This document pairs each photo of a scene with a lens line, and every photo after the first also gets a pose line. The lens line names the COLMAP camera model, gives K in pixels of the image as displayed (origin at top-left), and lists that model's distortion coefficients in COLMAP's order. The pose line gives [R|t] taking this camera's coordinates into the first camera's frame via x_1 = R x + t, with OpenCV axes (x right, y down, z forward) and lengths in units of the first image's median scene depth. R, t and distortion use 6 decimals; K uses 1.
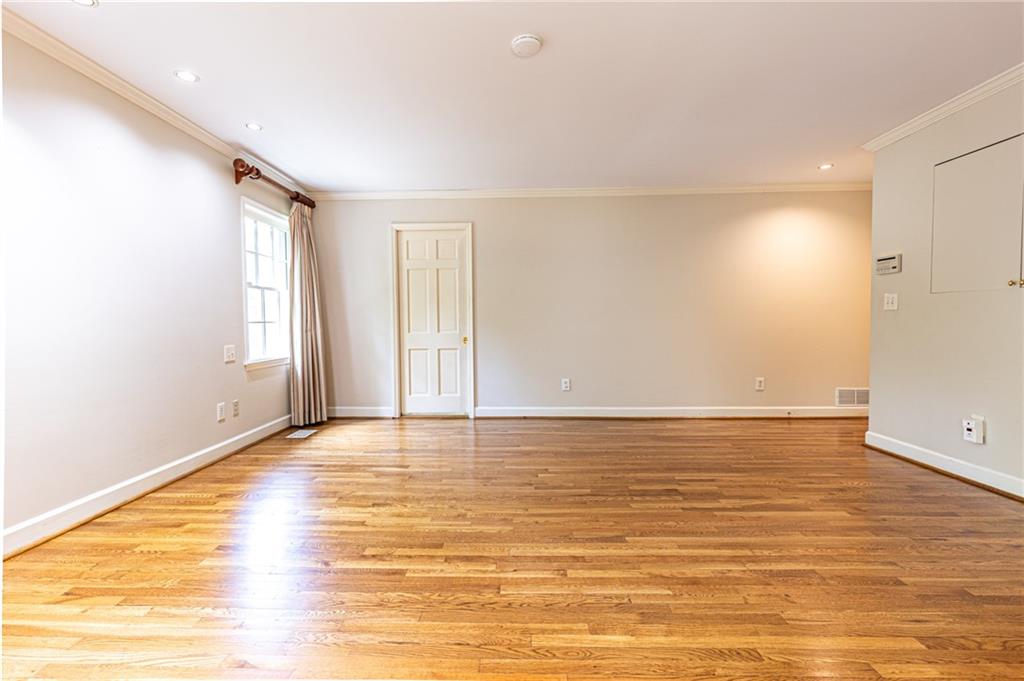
lens RADIAL K [[448.7, 0, 512.9], [0, 448.7, 341.6], [0, 0, 1]] dist [0.003923, 0.000075]
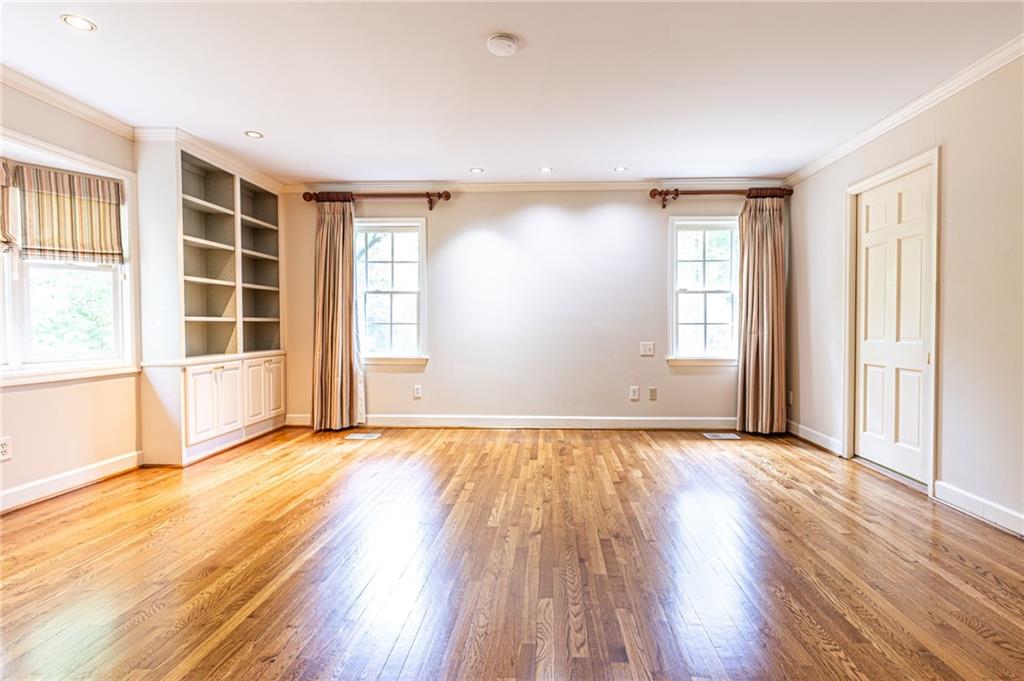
lens RADIAL K [[454.9, 0, 510.0], [0, 454.9, 338.2], [0, 0, 1]] dist [0.002628, 0.000118]
pose [[-0.006073, 0.038118, -0.999255, 0.547668], [-0.044776, 0.998261, 0.038353, -0.029503], [0.998979, 0.044976, -0.004356, 0.545993]]
